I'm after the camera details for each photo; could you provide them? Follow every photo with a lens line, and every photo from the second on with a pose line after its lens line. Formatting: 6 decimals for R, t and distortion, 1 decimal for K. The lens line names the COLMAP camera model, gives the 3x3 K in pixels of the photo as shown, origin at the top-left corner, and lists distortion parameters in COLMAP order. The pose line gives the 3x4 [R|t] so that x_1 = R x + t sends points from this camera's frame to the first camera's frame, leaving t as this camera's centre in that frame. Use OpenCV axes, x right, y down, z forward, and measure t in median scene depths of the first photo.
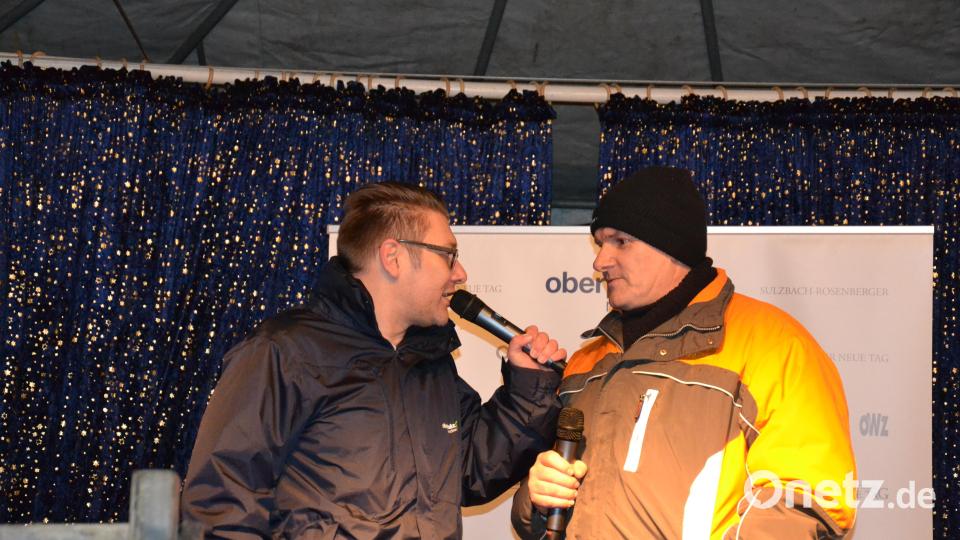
lens RADIAL K [[2772.0, 0, 465.5], [0, 2772.0, 273.5], [0, 0, 1]] dist [0.736967, 0.996312]
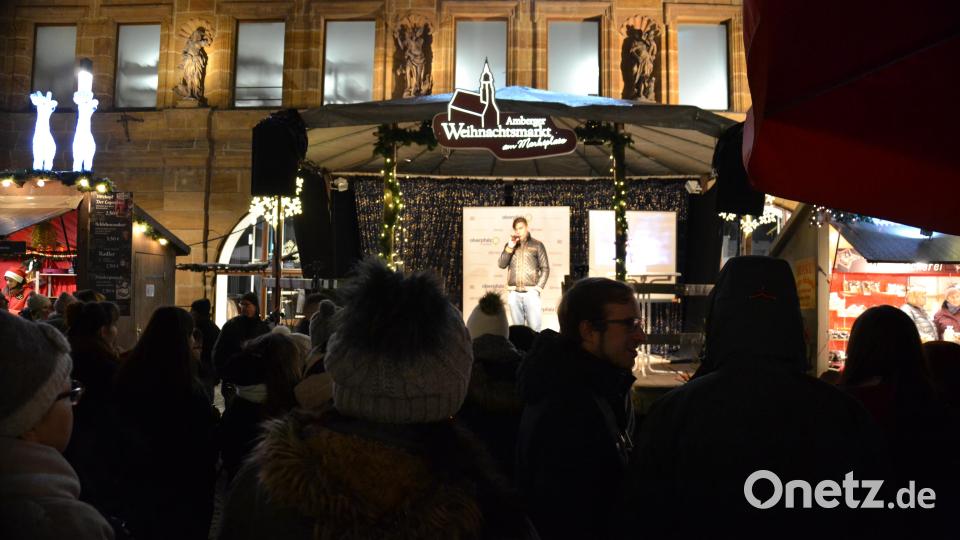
lens RADIAL K [[757.4, 0, 485.2], [0, 757.4, 270.9], [0, 0, 1]] dist [-0.162964, 0.124170]
pose [[0.999104, -0.020205, -0.037188, 0.044970], [0.025529, 0.988541, 0.148779, -0.107347], [0.033756, -0.149595, 0.988171, -0.473221]]
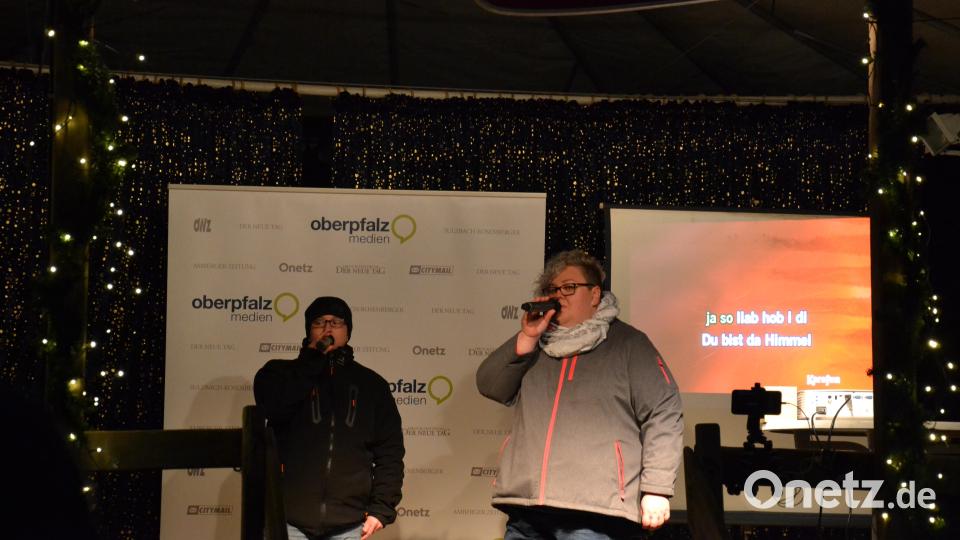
lens RADIAL K [[2531.7, 0, 477.5], [0, 2531.7, 275.5], [0, 0, 1]] dist [0.627493, 0.686229]
pose [[0.982976, -0.000546, 0.183735, -0.132916], [-0.016707, 0.995587, 0.092339, -0.094709], [-0.182975, -0.093837, 0.978629, -0.407743]]
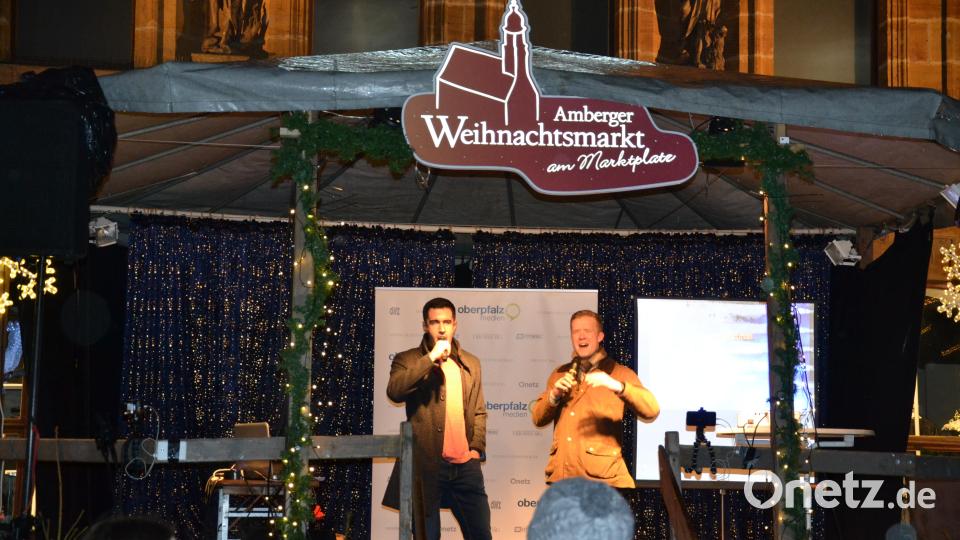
lens RADIAL K [[1591.5, 0, 477.2], [0, 1591.5, 270.3], [0, 0, 1]] dist [0.199596, 0.169902]
pose [[0.994399, -0.004547, 0.105593, -0.105450], [-0.001465, 0.998385, 0.056789, -0.111950], [-0.105680, -0.056625, 0.992787, -0.482689]]
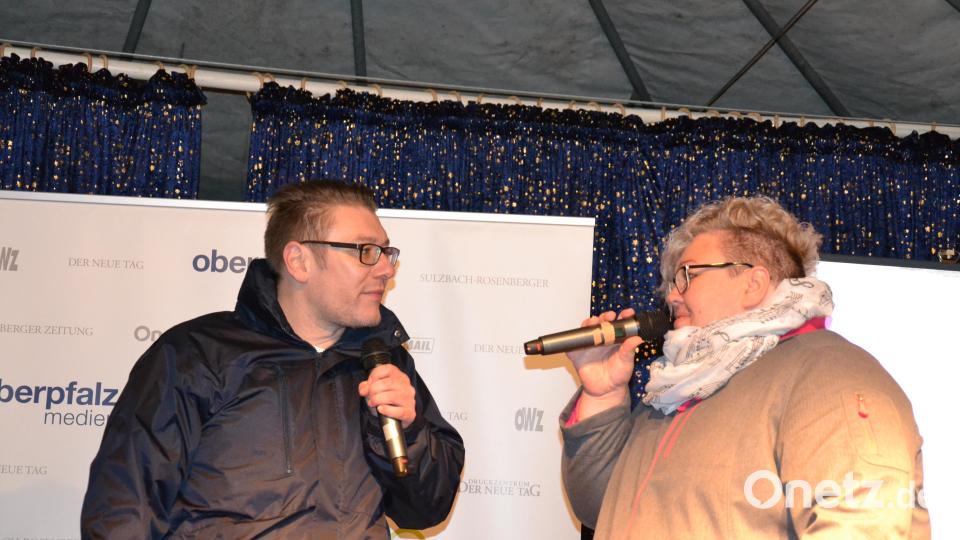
lens RADIAL K [[2199.4, 0, 478.5], [0, 2199.4, 273.5], [0, 0, 1]] dist [0.468463, 0.771657]
pose [[0.983486, 0.047681, 0.174588, -0.006075], [-0.039035, 0.997851, -0.052629, 0.039654], [-0.176723, 0.044945, 0.983234, 0.231122]]
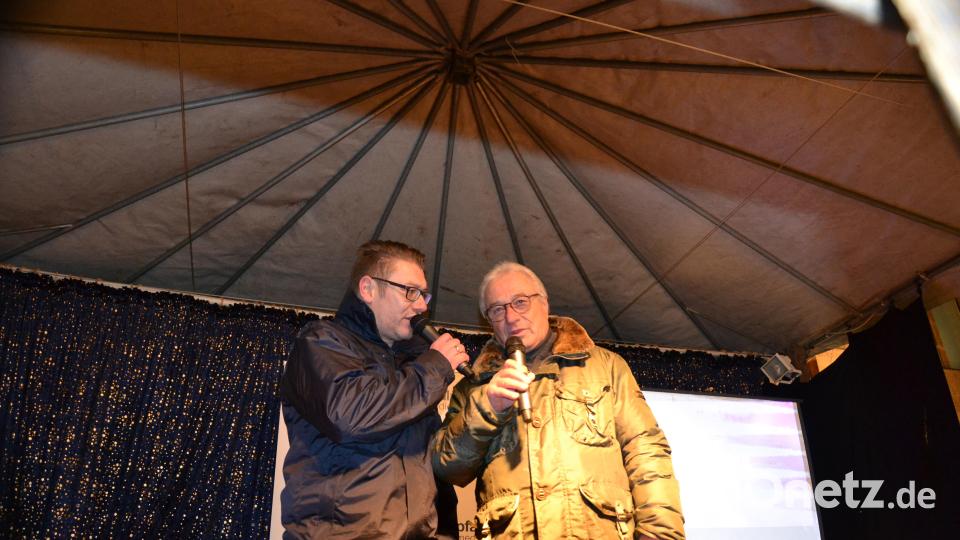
lens RADIAL K [[757.4, 0, 485.2], [0, 757.4, 270.9], [0, 0, 1]] dist [-0.162964, 0.124170]
pose [[0.945929, 0.103694, 0.307354, -0.078381], [-0.004253, 0.951411, -0.307894, 0.078998], [-0.324346, 0.289938, 0.900408, 0.428542]]
